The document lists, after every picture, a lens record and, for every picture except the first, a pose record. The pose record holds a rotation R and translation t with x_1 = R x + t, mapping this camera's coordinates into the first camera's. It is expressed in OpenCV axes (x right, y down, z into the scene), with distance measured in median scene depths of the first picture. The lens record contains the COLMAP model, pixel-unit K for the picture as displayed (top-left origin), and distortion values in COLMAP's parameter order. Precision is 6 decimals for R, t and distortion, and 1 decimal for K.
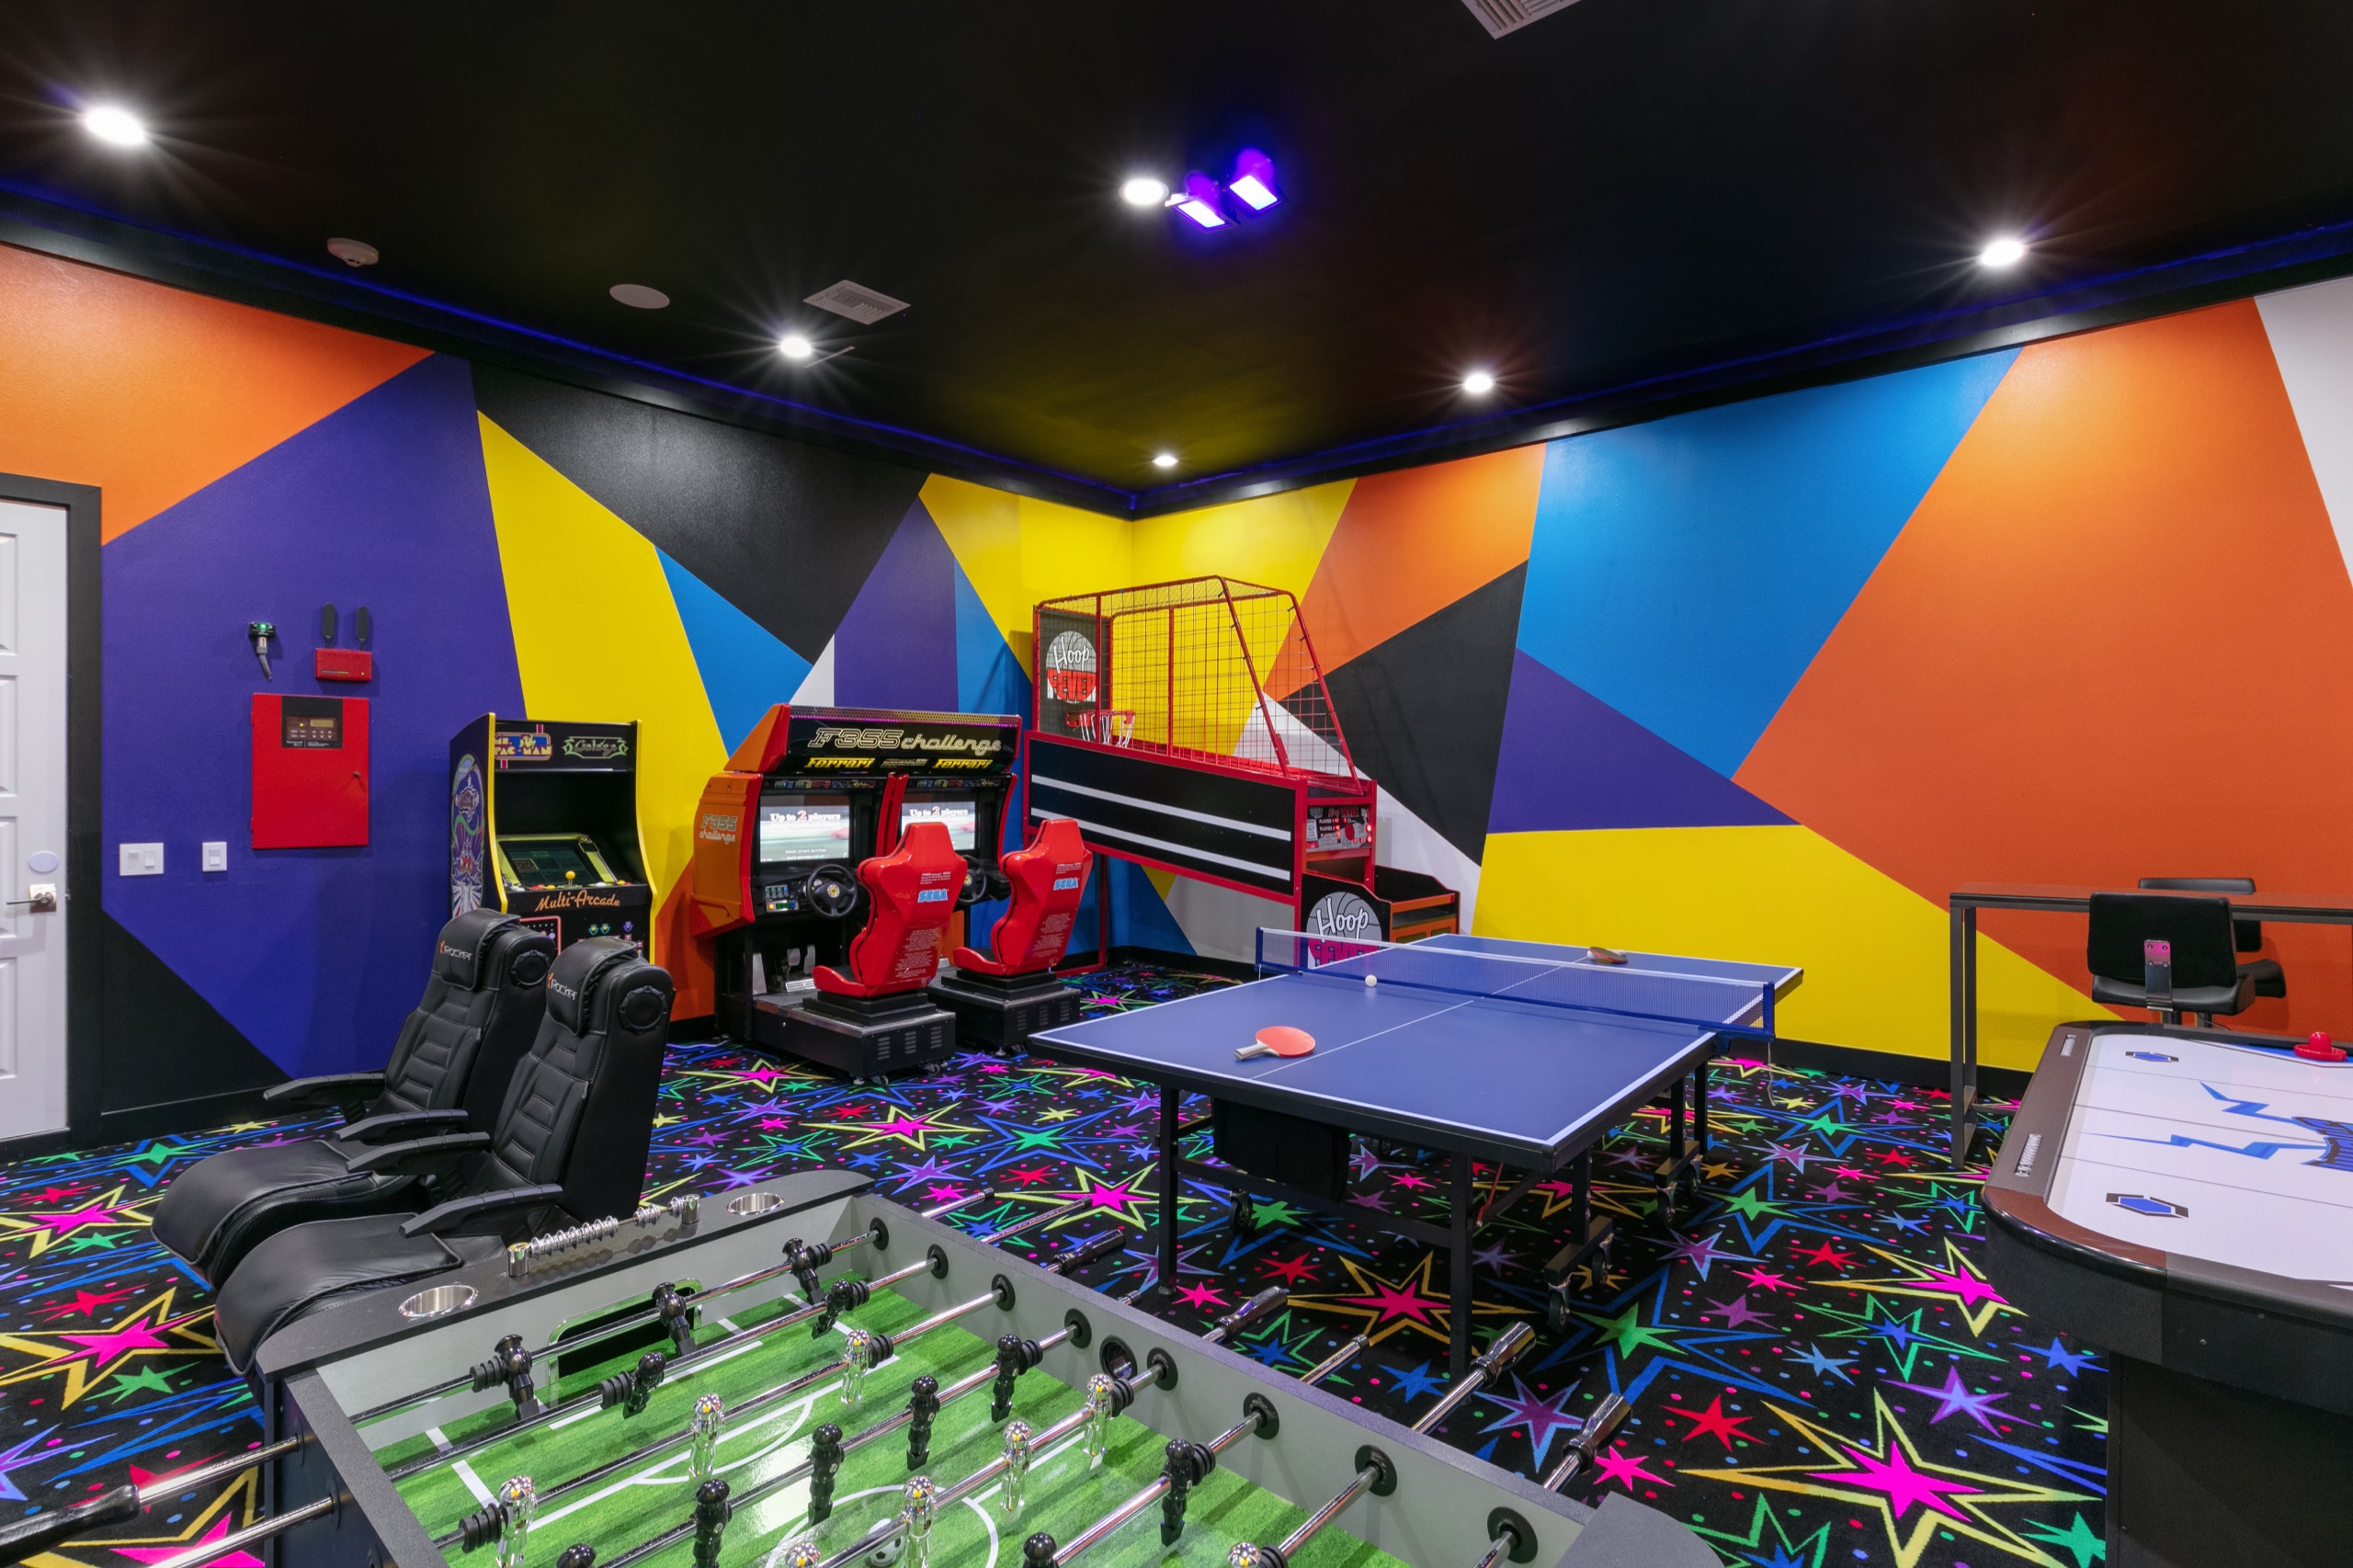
lens RADIAL K [[1105.3, 0, 1185.6], [0, 1105.3, 777.3], [0, 0, 1]] dist [-0.003874, -0.000881]
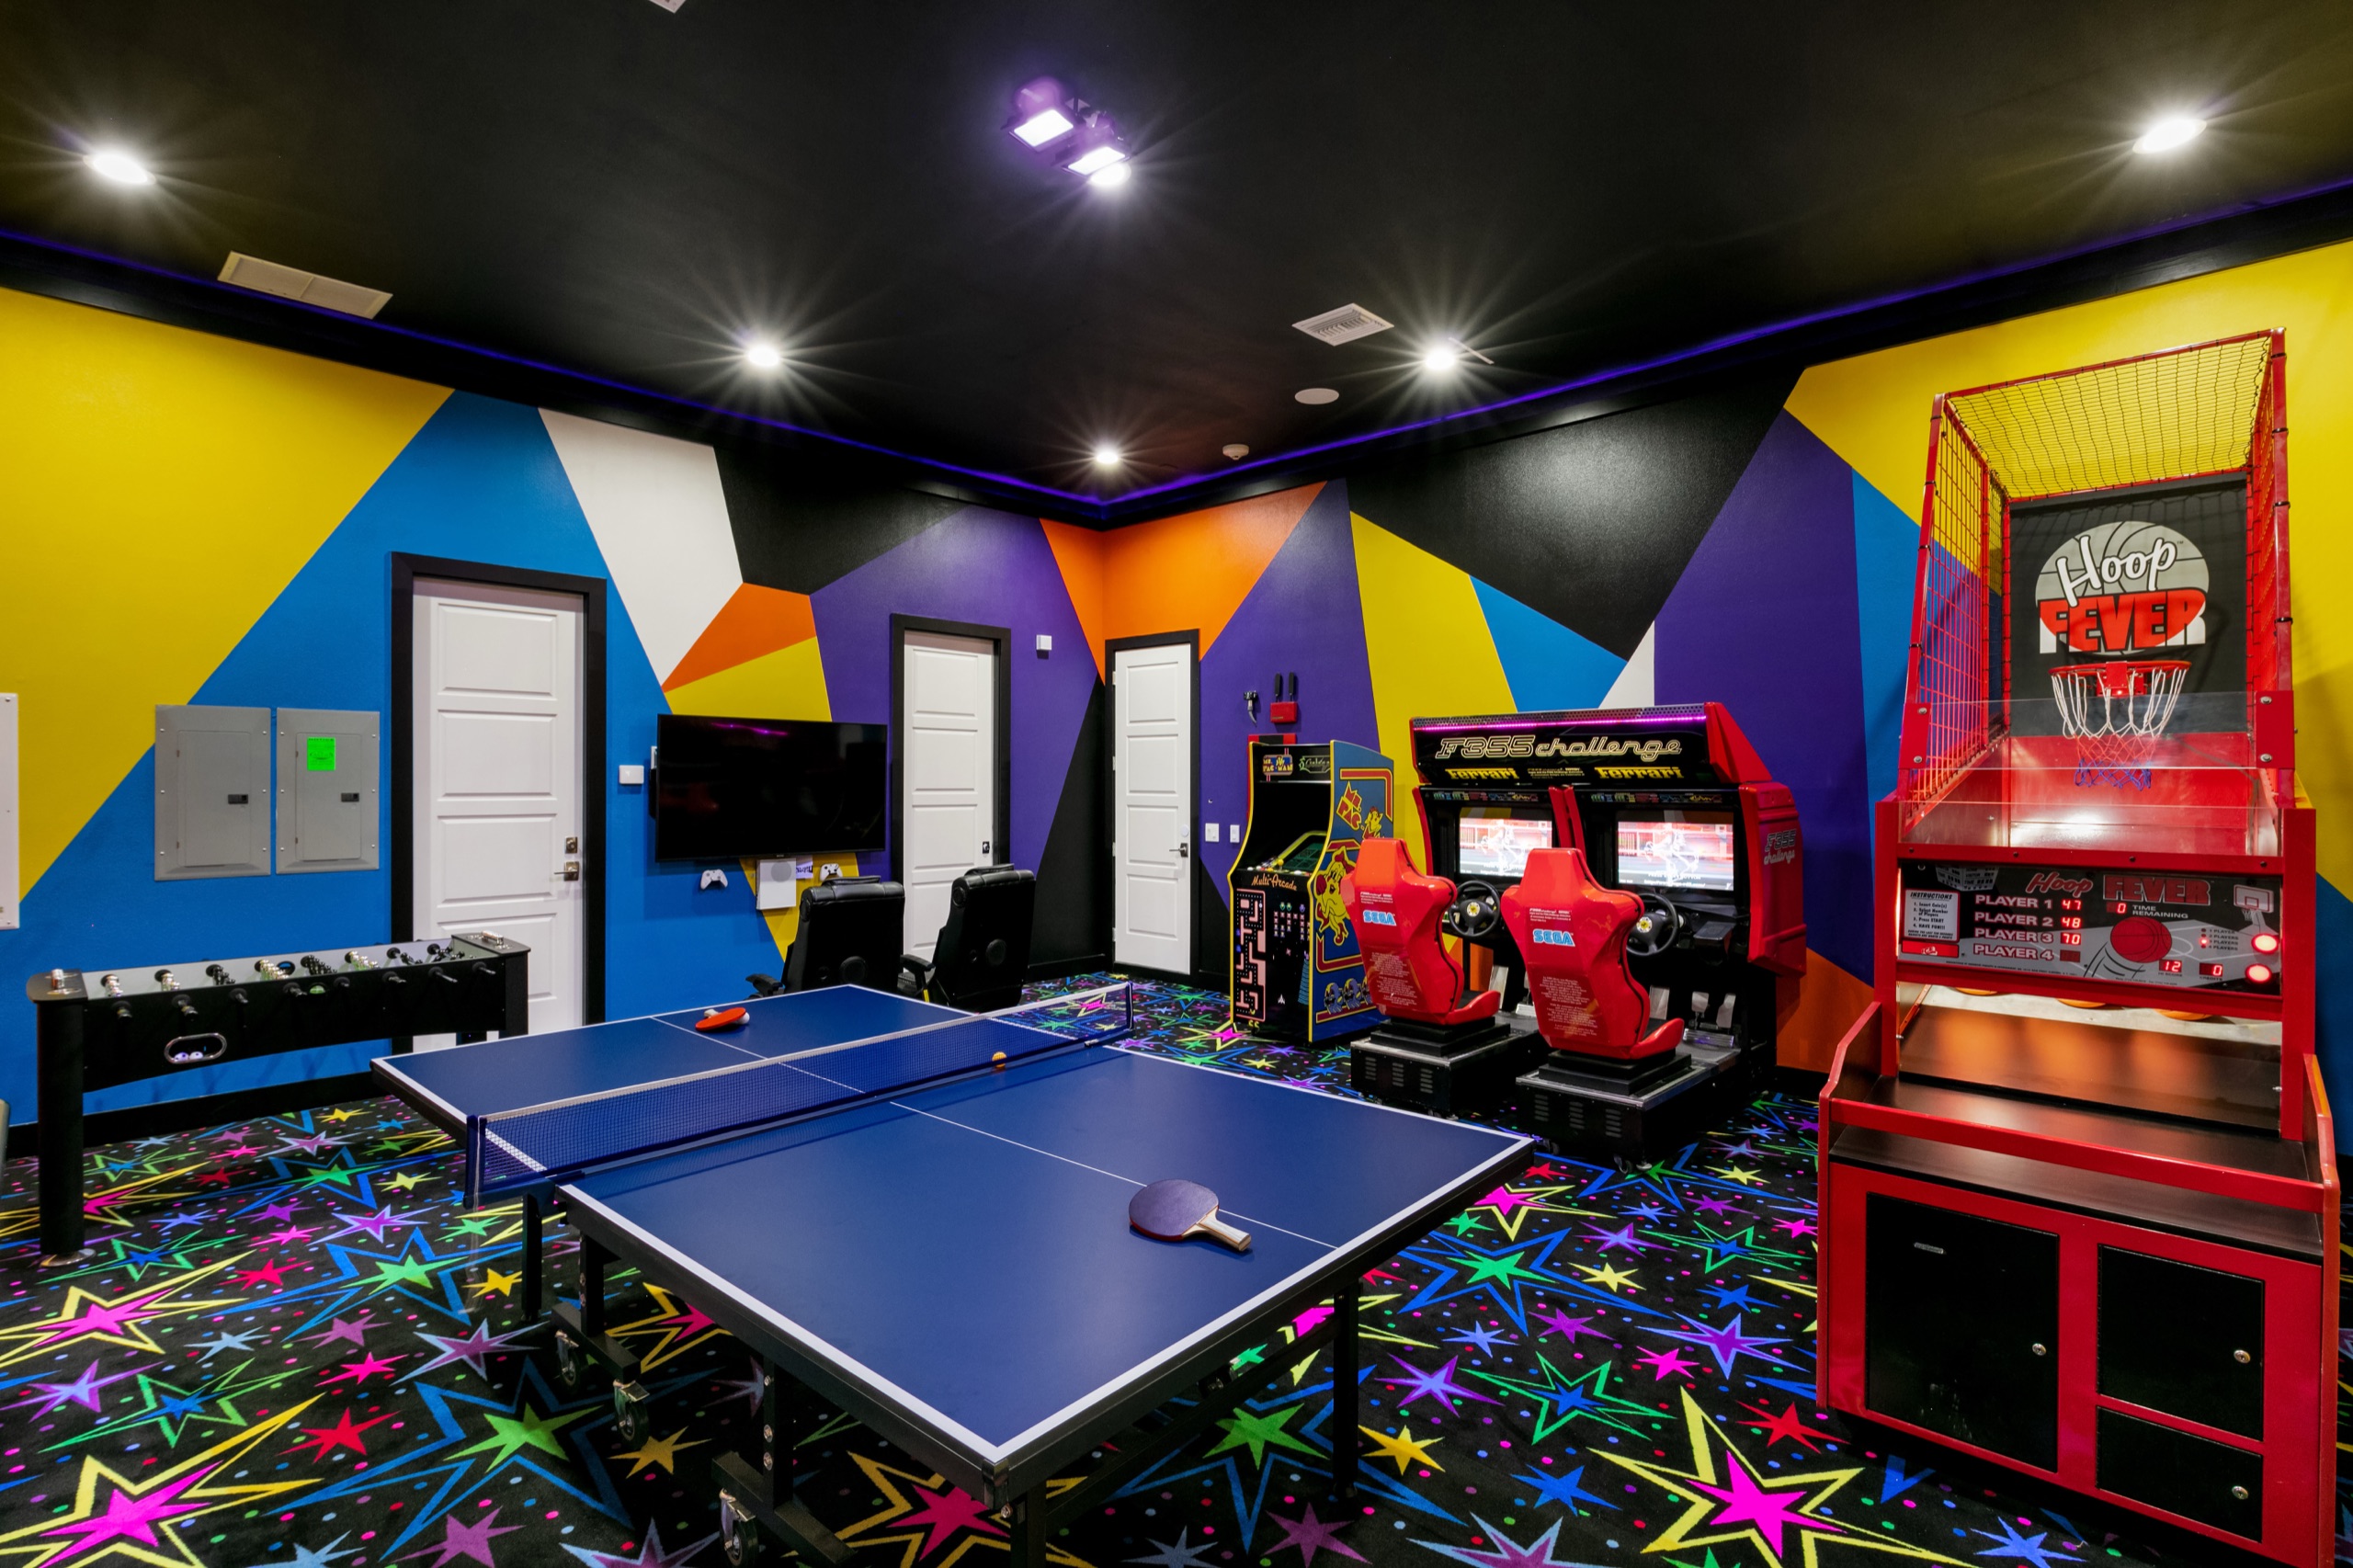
lens RADIAL K [[1105.3, 0, 1194.0], [0, 1105.3, 777.0], [0, 0, 1]] dist [-0.003874, -0.000881]
pose [[-0.043152, -0.003478, -0.999062, 0.654118], [-0.001750, 0.999993, -0.003406, -0.006985], [0.999067, 0.001601, -0.043158, 0.819759]]
